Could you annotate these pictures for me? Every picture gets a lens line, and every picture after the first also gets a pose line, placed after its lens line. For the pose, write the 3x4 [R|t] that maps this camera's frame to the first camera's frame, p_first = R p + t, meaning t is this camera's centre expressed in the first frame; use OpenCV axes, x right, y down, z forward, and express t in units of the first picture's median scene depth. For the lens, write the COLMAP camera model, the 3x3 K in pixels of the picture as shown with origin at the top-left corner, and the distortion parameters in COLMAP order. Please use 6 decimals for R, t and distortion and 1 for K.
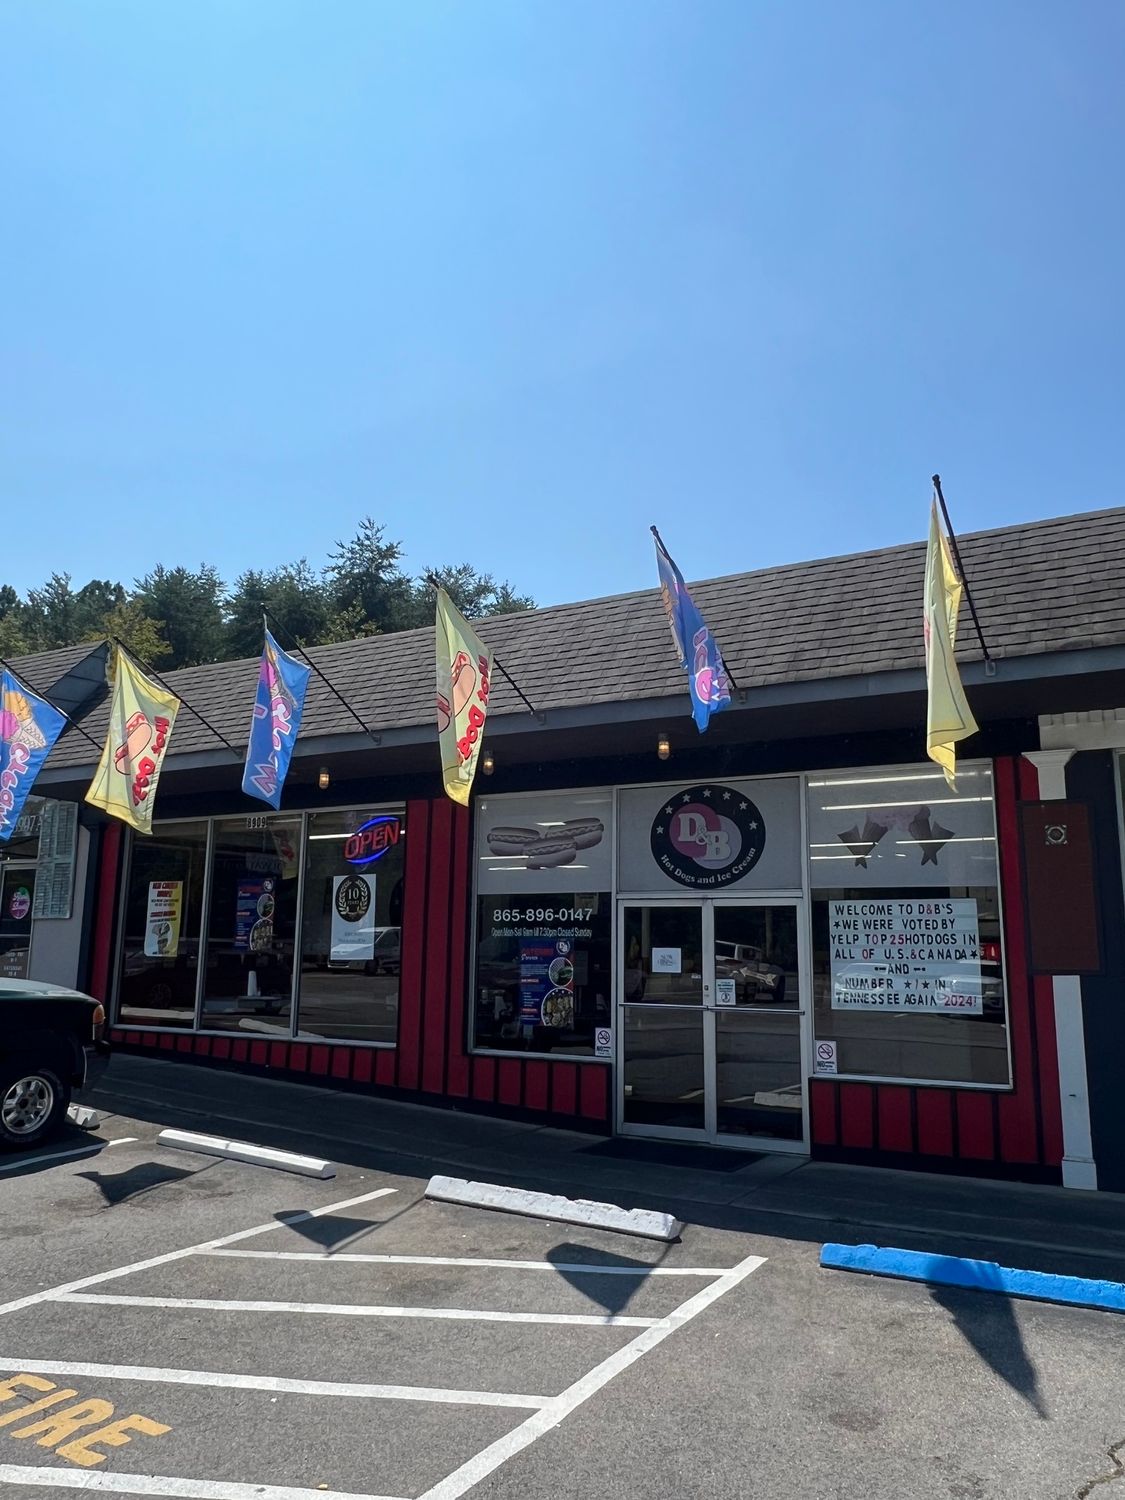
lens RADIAL K [[1091.2, 0, 565.8], [0, 1091.2, 739.6], [0, 0, 1]] dist [0.003295, -0.002921]
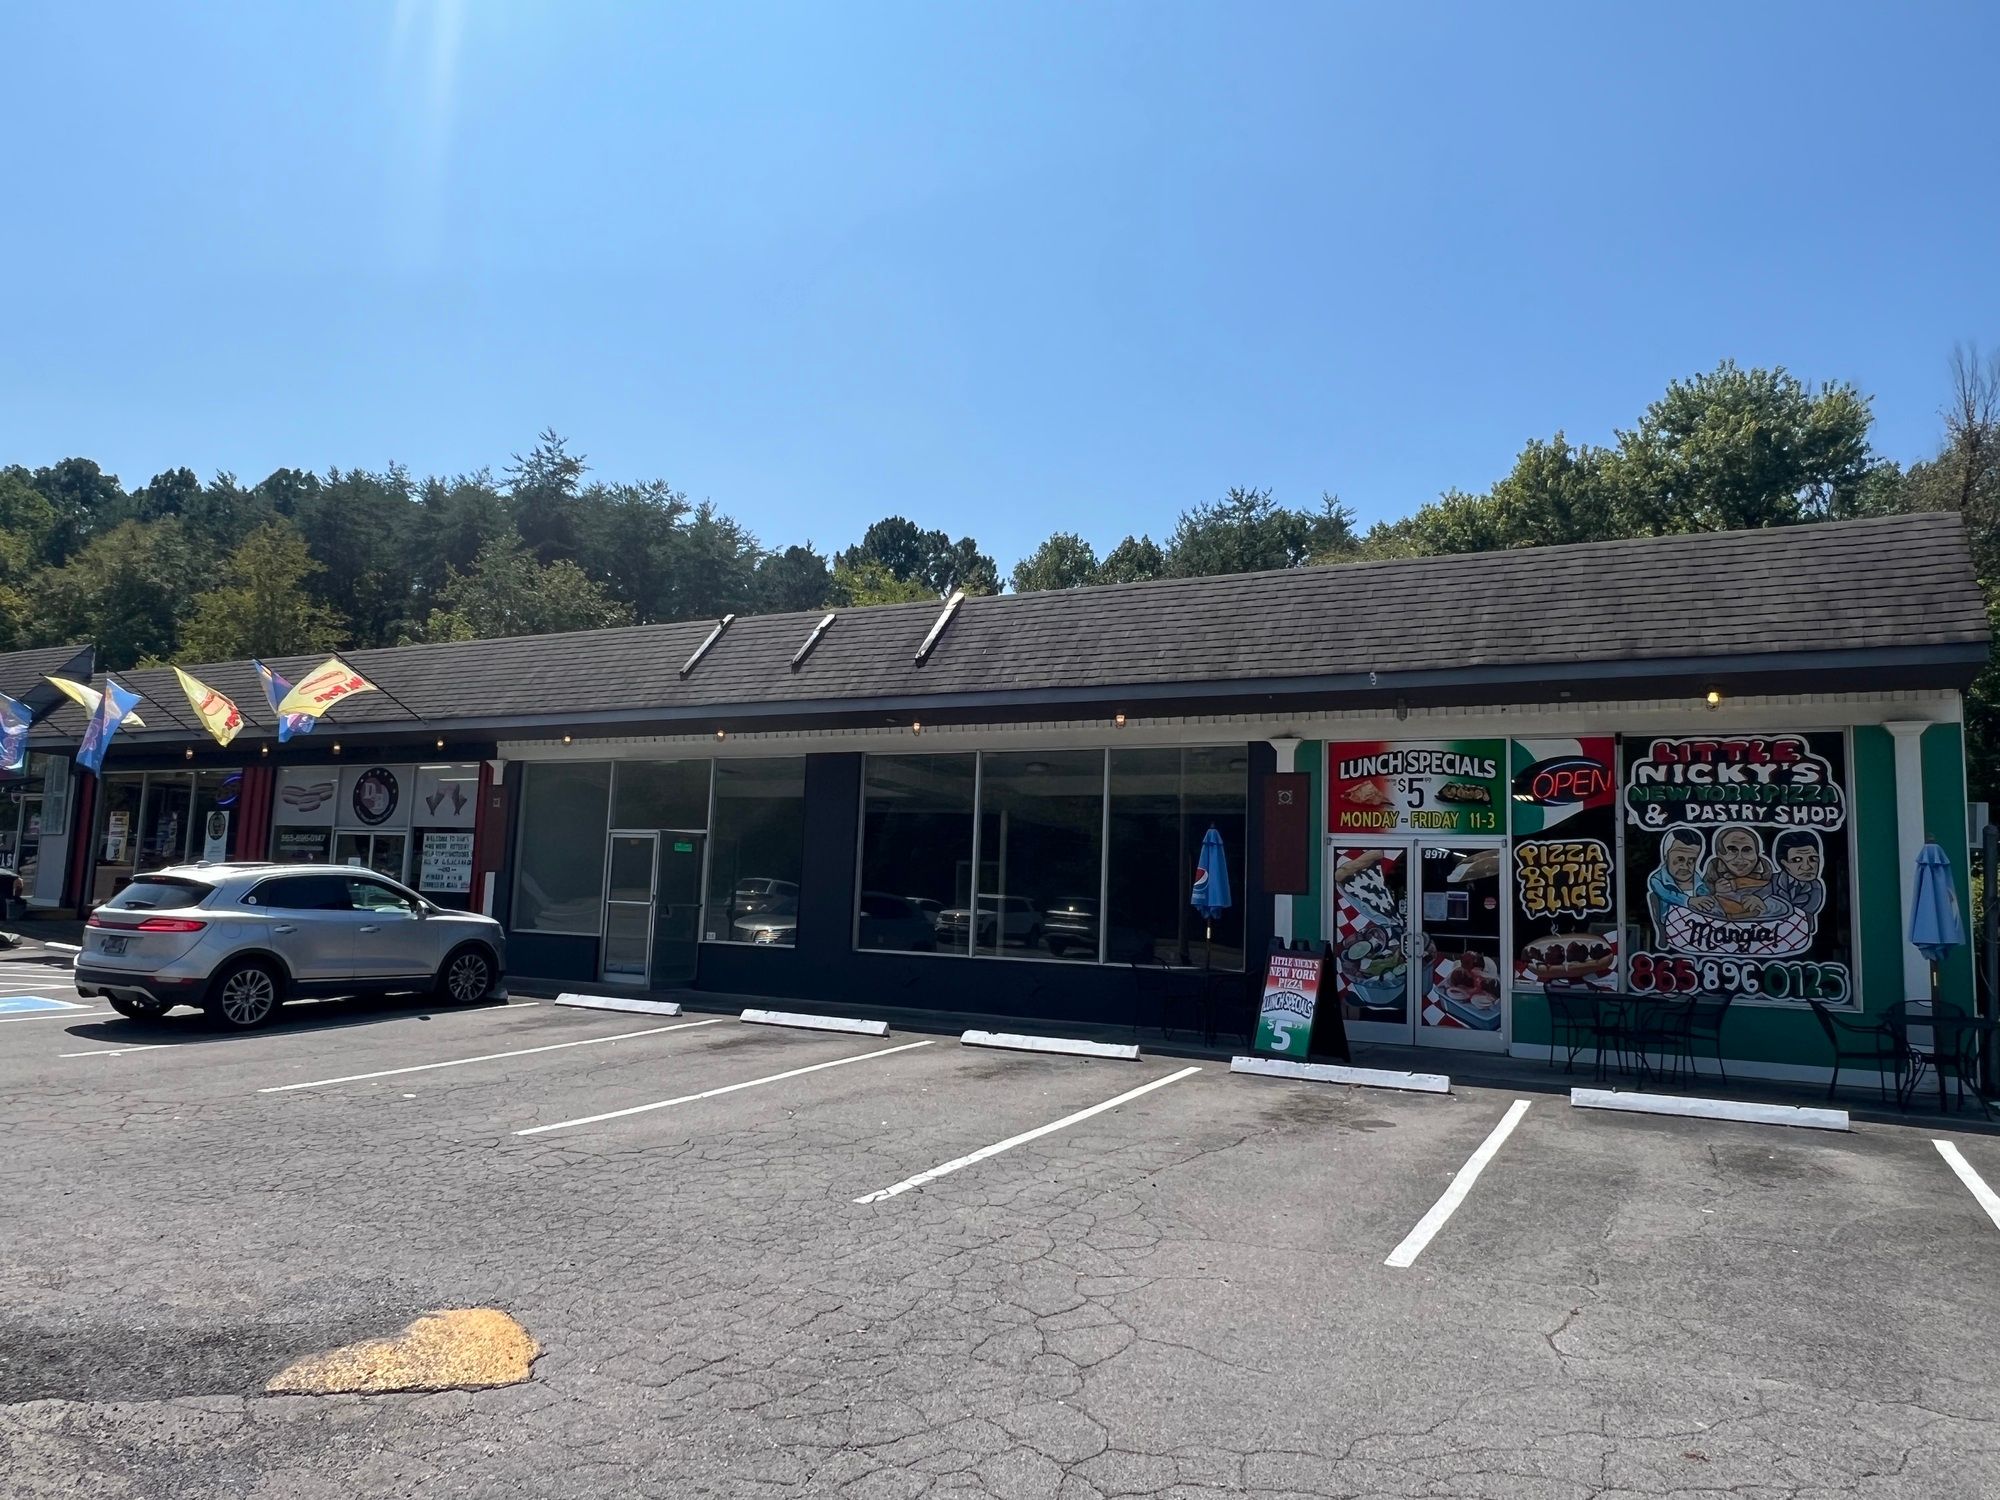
lens RADIAL K [[1367.2, 0, 1005.1], [0, 1367.2, 737.6], [0, 0, 1]] dist [0.009806, -0.000897]
pose [[0.999150, 0.028113, 0.030143, 1.077318], [-0.030226, 0.996940, 0.072092, -0.197920], [-0.028024, -0.072942, 0.996942, -1.246842]]
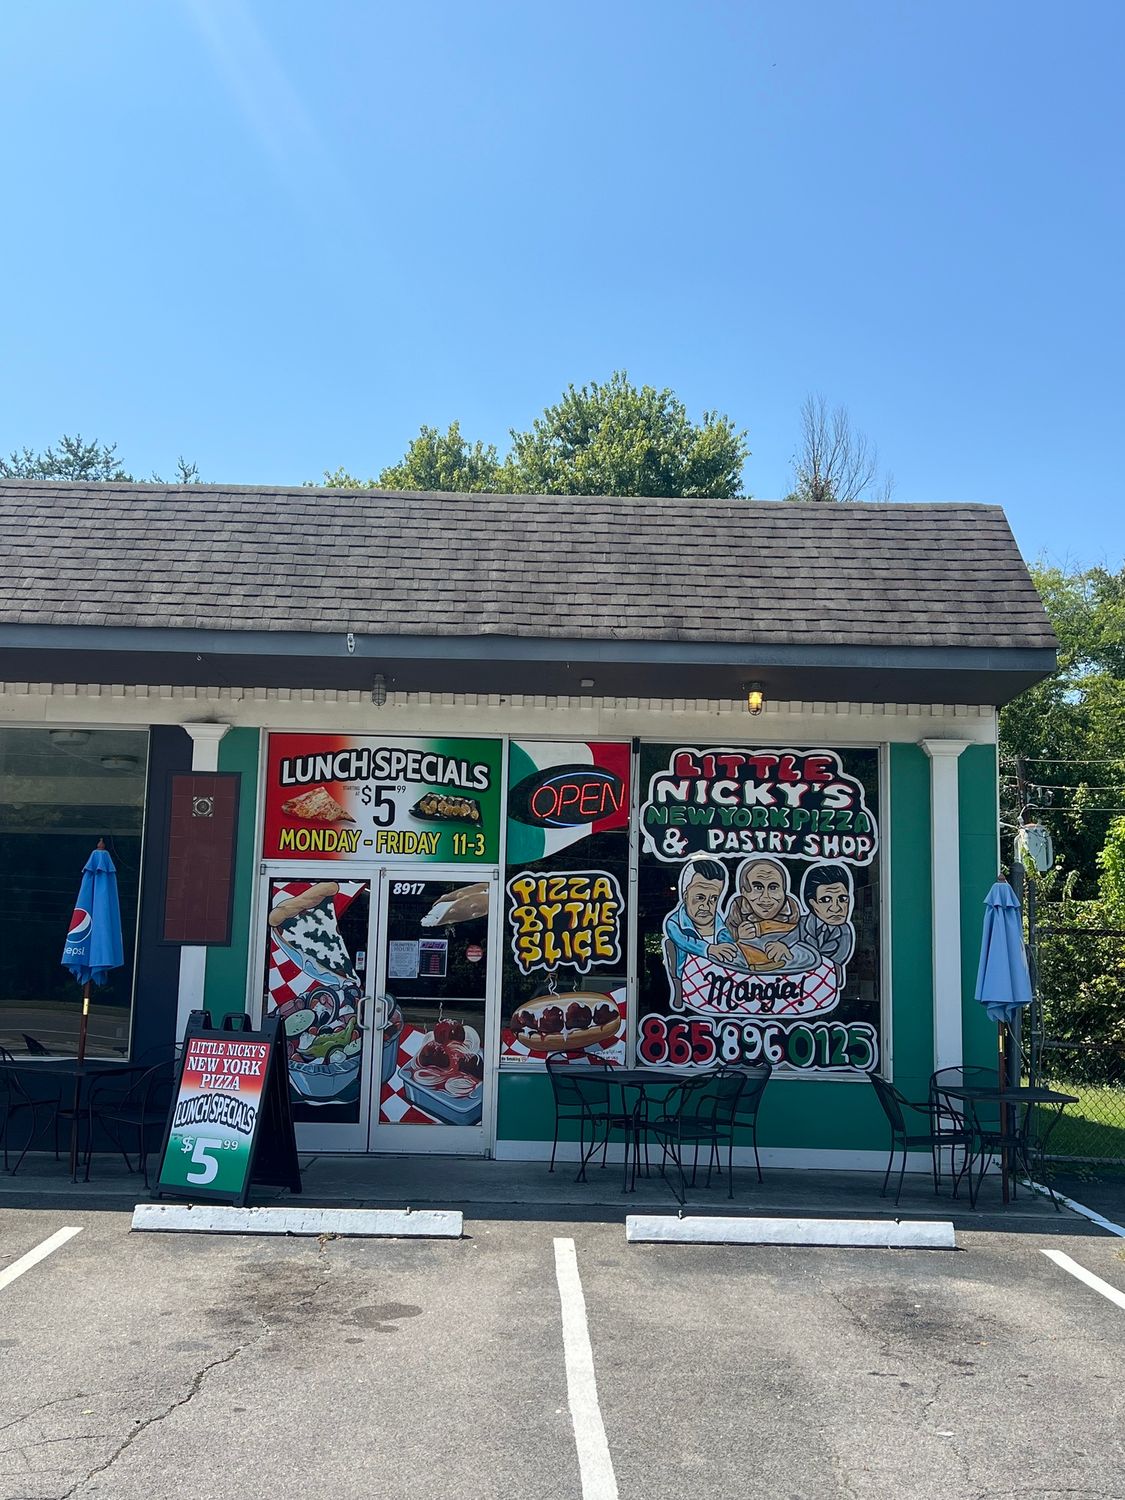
lens RADIAL K [[1526.3, 0, 567.9], [0, 1526.3, 760.8], [0, 0, 1]] dist [0.070340, 0.000000]
pose [[0.859007, 0.077109, 0.506124, 1.073108], [-0.110980, 0.993132, 0.037052, -0.143817], [-0.499791, -0.087997, 0.861664, -0.919335]]
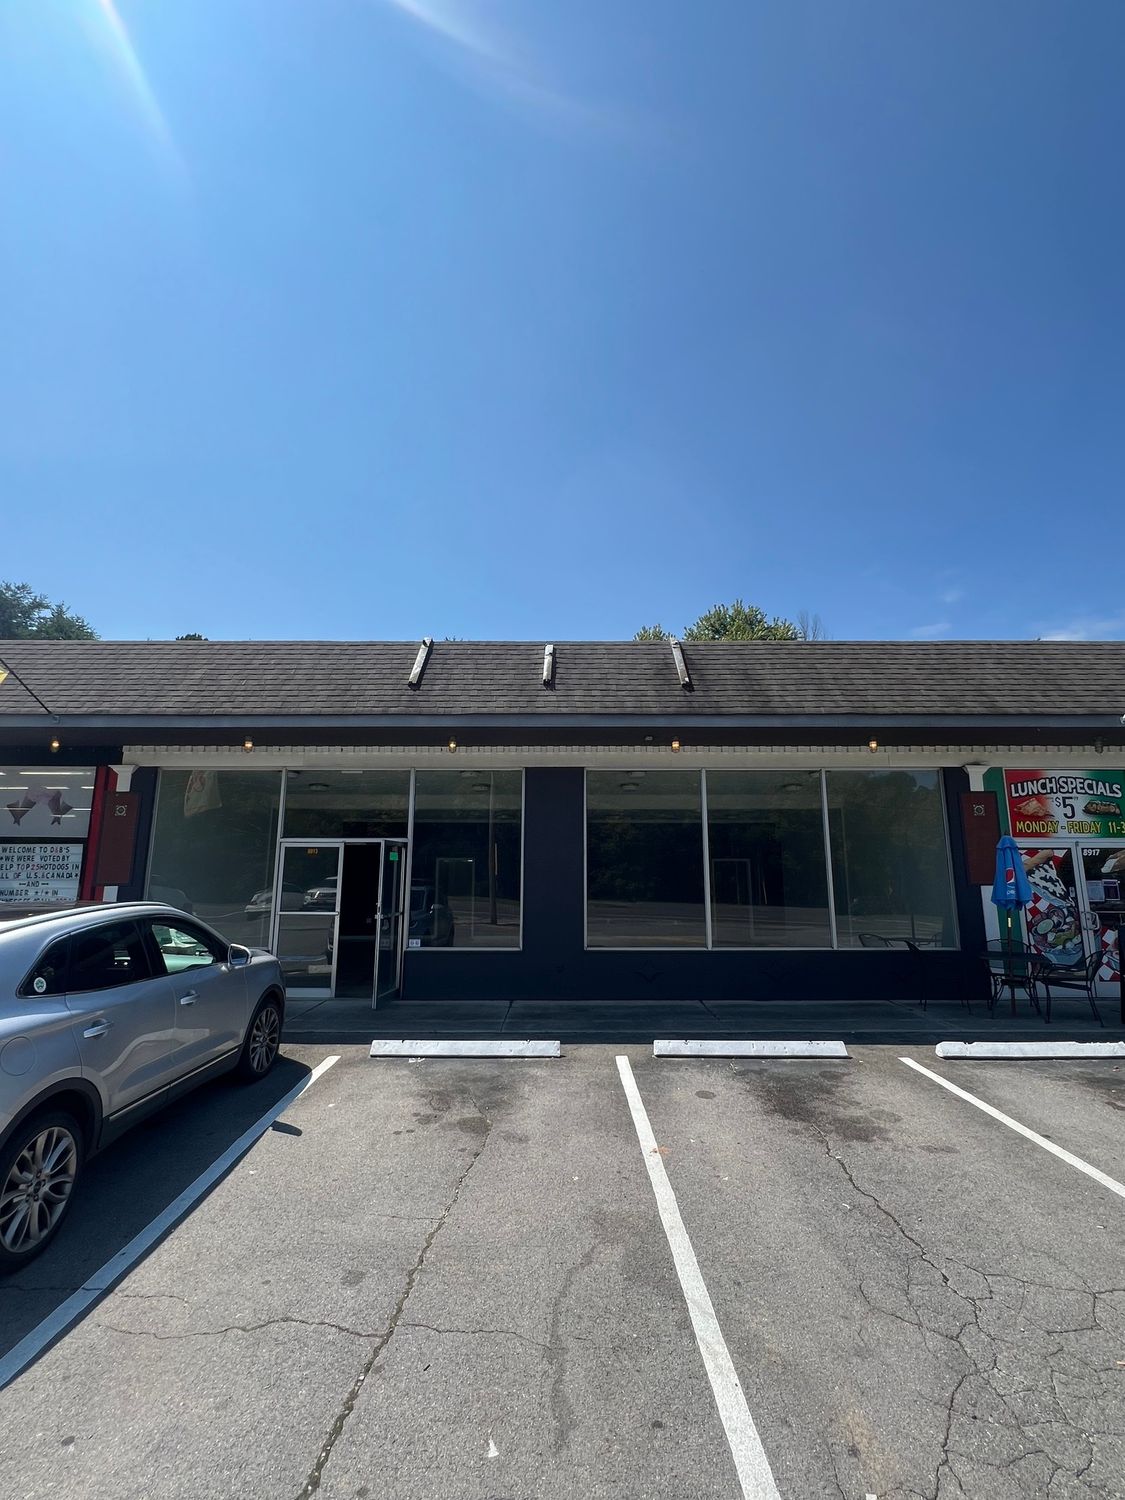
lens RADIAL K [[687.1, 0, 558.8], [0, 687.1, 744.2], [0, 0, 1]] dist [-0.002920, 0.000216]
pose [[0.862207, 0.083764, 0.499582, 0.415188], [-0.087623, 0.996029, -0.015778, -0.060391], [-0.498919, -0.030171, 0.866123, -0.317753]]
